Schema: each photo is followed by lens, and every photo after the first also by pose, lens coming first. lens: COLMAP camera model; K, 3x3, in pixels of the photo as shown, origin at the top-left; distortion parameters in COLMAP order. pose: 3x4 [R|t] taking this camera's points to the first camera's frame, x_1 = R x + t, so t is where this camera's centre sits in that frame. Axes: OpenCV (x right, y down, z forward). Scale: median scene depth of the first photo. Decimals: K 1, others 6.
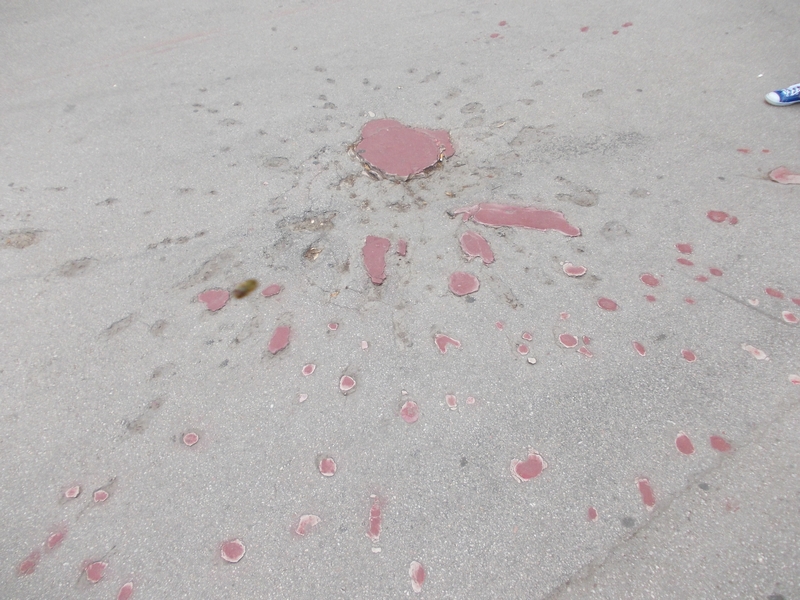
lens RADIAL K [[669.4, 0, 399.8], [0, 669.4, 300.2], [0, 0, 1]] dist [-0.007706, -0.029039]
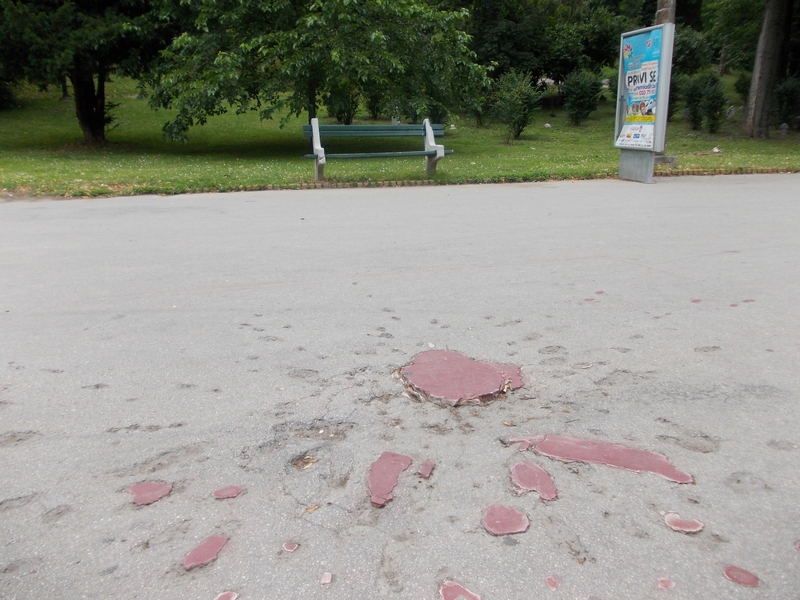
lens RADIAL K [[669.4, 0, 401.4], [0, 669.4, 300.1], [0, 0, 1]] dist [-0.007706, -0.029039]
pose [[0.978424, 0.069166, -0.194684, 0.098513], [-0.158456, 0.855894, -0.492278, 0.116579], [0.132580, 0.512506, 0.848387, 0.292245]]
